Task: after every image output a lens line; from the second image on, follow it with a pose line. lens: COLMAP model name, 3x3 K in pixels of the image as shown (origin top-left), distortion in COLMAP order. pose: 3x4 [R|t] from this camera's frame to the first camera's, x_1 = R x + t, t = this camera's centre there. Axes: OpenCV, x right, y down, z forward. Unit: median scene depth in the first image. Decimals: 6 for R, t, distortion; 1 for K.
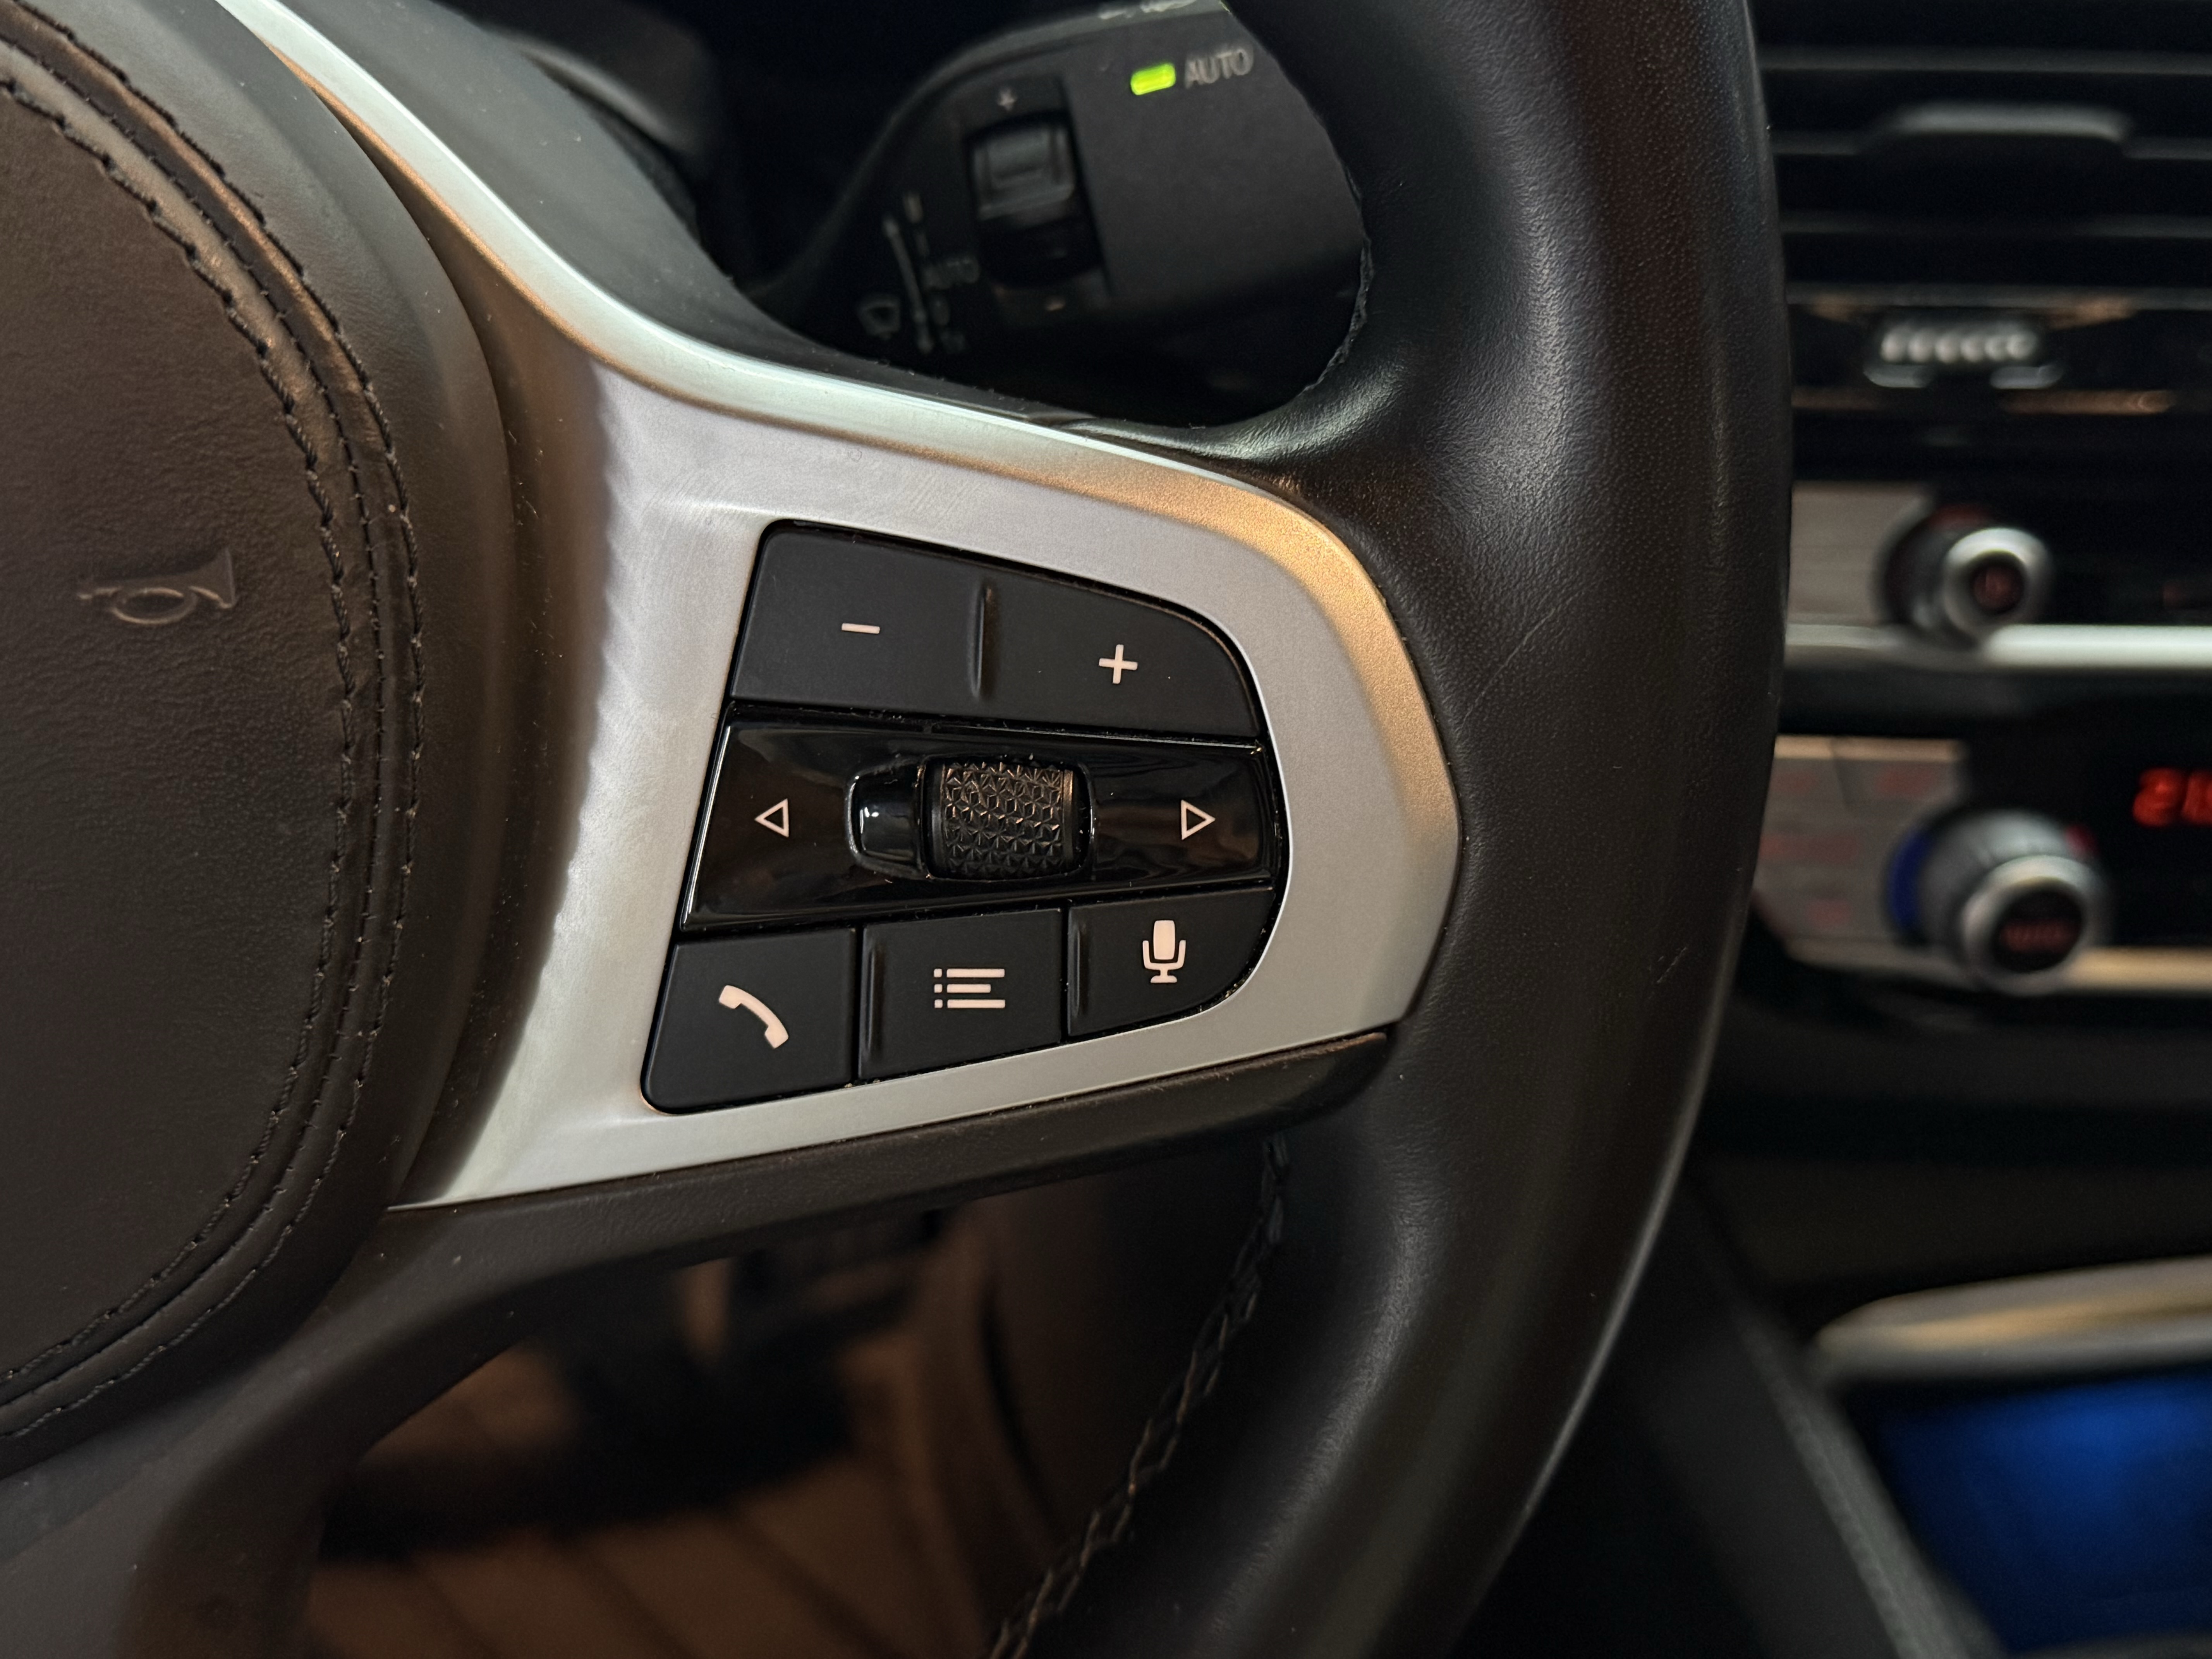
lens RADIAL K [[2467.5, 0, 1106.0], [0, 2467.5, 829.5], [0, 0, 1]] dist [0.124360, -0.248290]
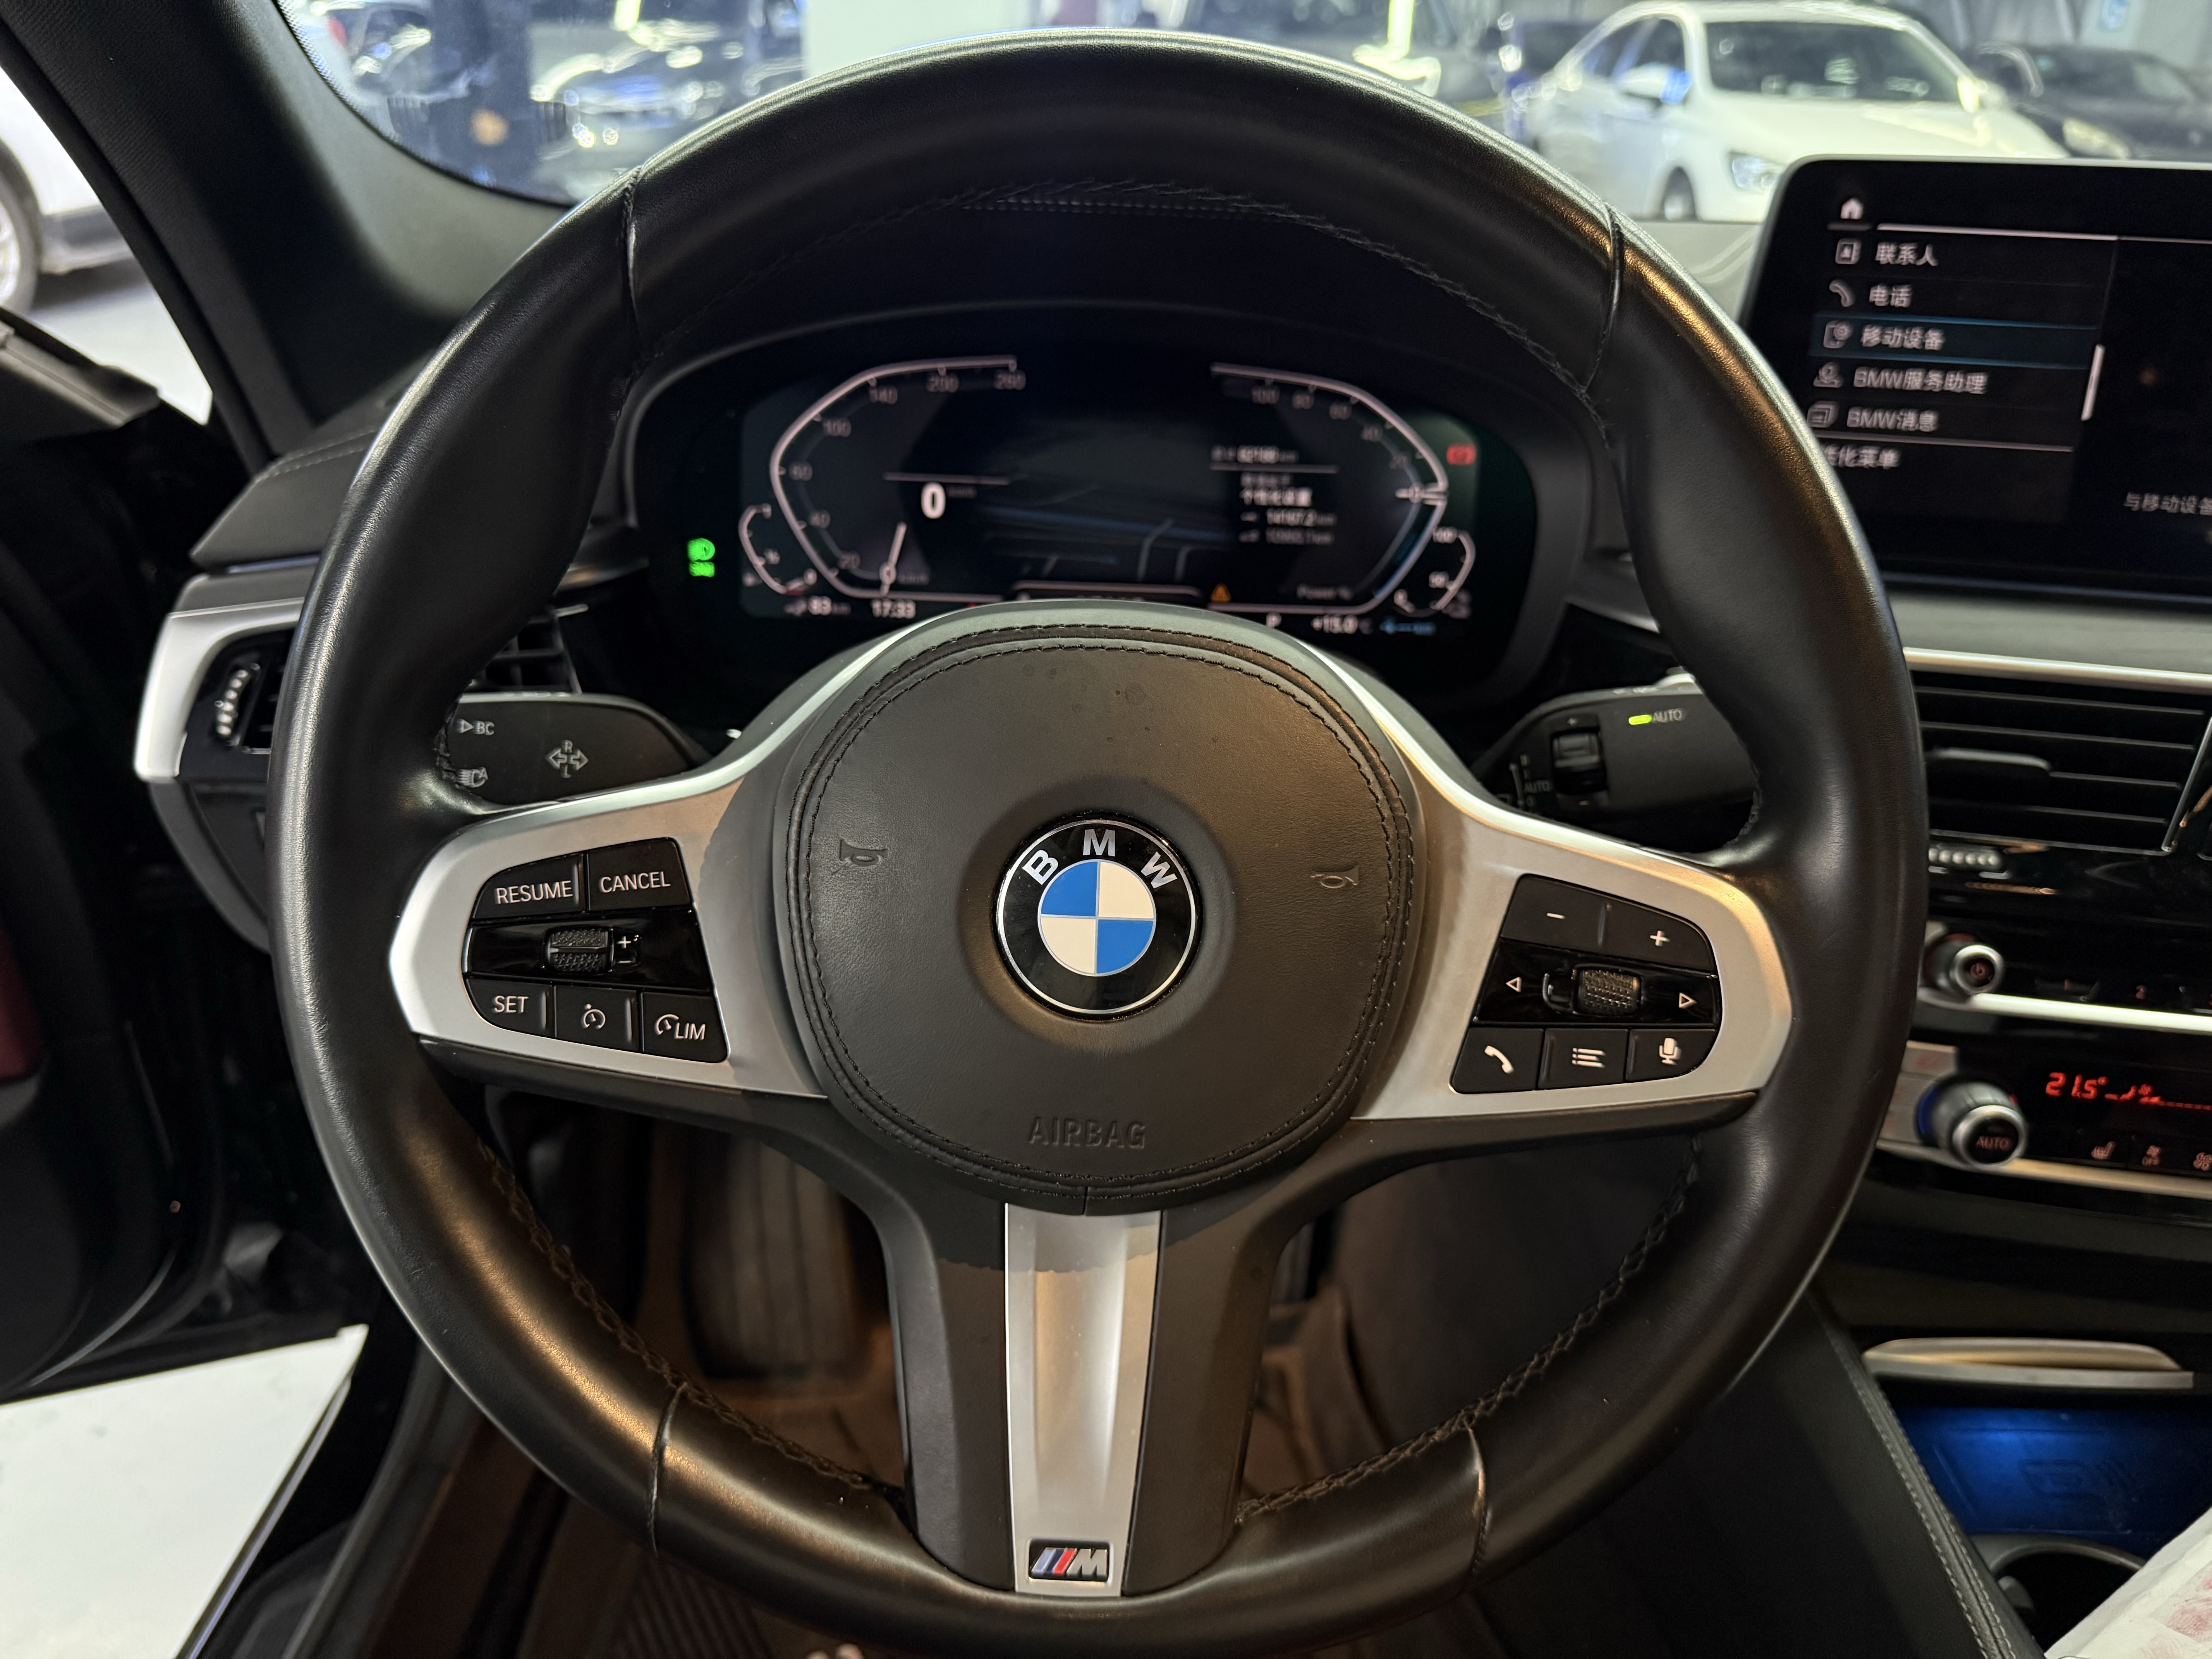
lens RADIAL K [[1496.7, 0, 1106.0], [0, 1496.7, 829.5], [0, 0, 1]] dist [0.057522, -0.128021]
pose [[0.983117, 0.088778, -0.159997, -0.250481], [-0.115767, 0.978939, -0.168155, 0.120272], [0.141699, 0.183838, 0.972690, -0.513971]]
